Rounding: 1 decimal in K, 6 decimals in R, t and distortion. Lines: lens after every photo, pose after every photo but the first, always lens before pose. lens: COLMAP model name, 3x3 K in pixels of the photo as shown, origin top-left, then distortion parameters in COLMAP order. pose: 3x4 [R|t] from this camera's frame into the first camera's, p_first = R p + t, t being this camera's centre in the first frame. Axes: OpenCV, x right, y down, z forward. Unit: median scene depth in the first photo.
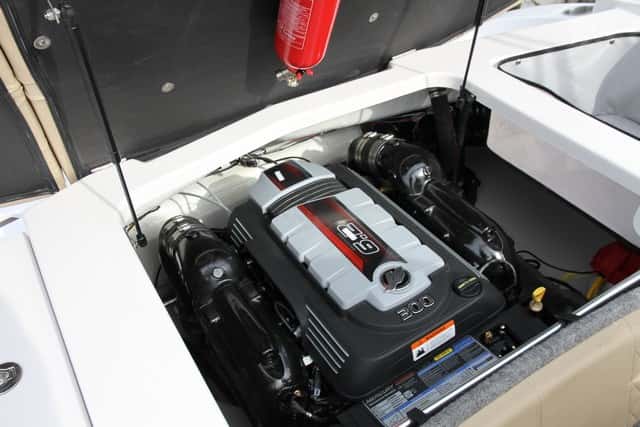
lens RADIAL K [[620.7, 0, 320.0], [0, 620.7, 213.5], [0, 0, 1]] dist [0.002535, -0.004050]
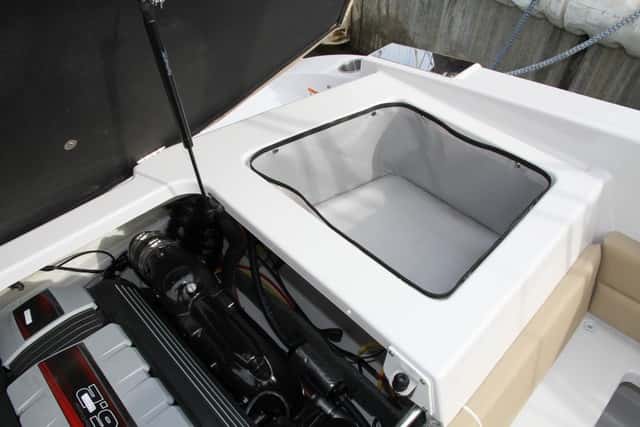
lens RADIAL K [[460.7, 0, 320.0], [0, 460.7, 213.5], [0, 0, 1]] dist [-0.045109, -0.000169]
pose [[0.979046, -0.153130, 0.134239, 0.361343], [0.139996, 0.984842, 0.102406, -0.276953], [-0.147885, -0.081468, 0.985643, 0.413989]]
